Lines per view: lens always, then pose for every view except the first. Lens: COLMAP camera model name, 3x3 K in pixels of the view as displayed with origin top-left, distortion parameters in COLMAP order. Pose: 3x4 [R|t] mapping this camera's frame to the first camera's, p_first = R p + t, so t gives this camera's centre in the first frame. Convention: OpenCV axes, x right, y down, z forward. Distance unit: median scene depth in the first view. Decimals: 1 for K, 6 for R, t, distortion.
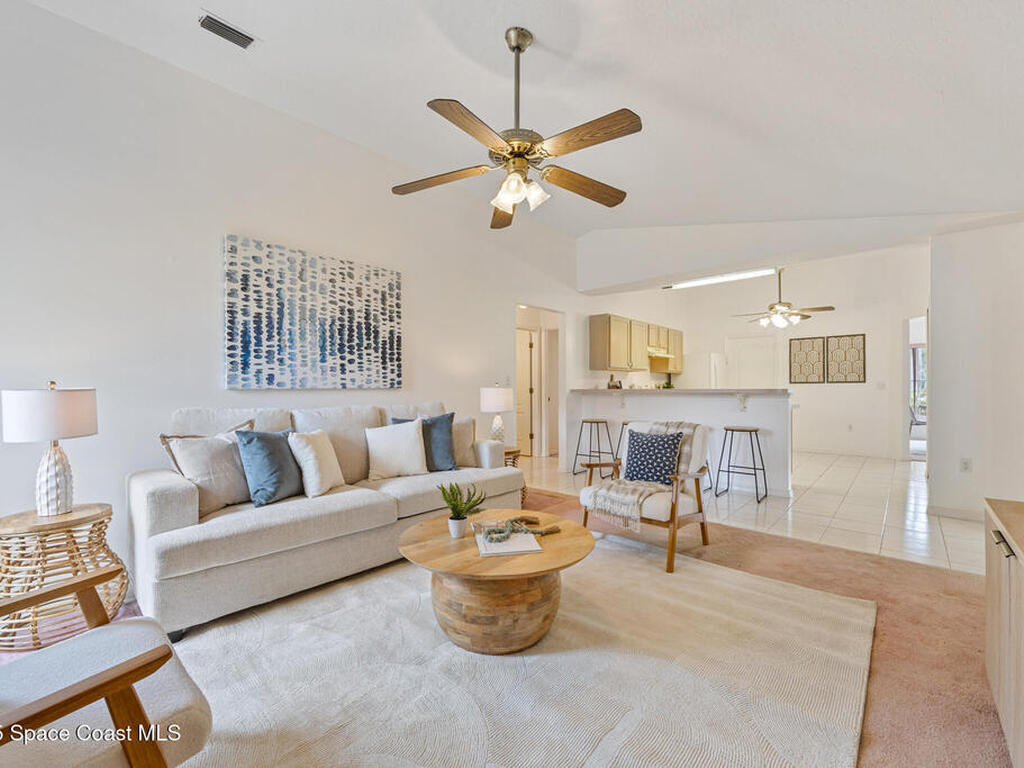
lens RADIAL K [[439.3, 0, 507.4], [0, 439.3, 386.6], [0, 0, 1]] dist [-0.003687, -0.000827]
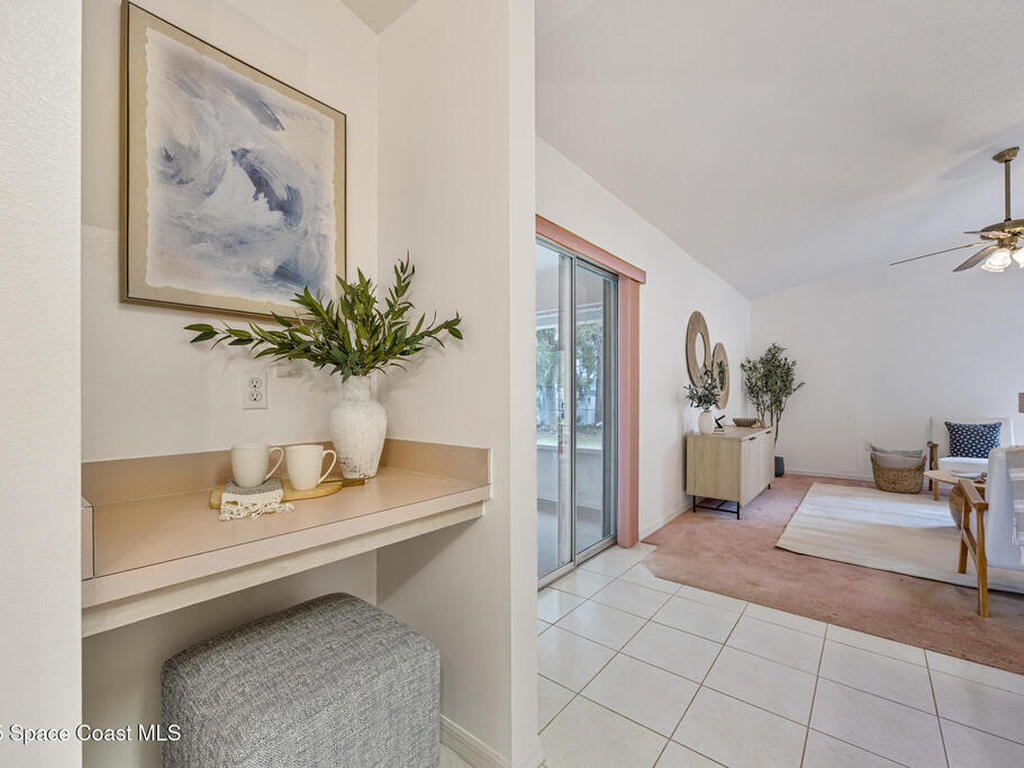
lens RADIAL K [[439.2, 0, 510.3], [0, 439.2, 396.4], [0, 0, 1]] dist [-0.001424, -0.000133]
pose [[-0.998428, 0.006752, -0.055635, 1.085617], [0.006553, 0.999971, 0.003753, 0.006060], [0.055659, 0.003383, -0.998444, 1.448506]]
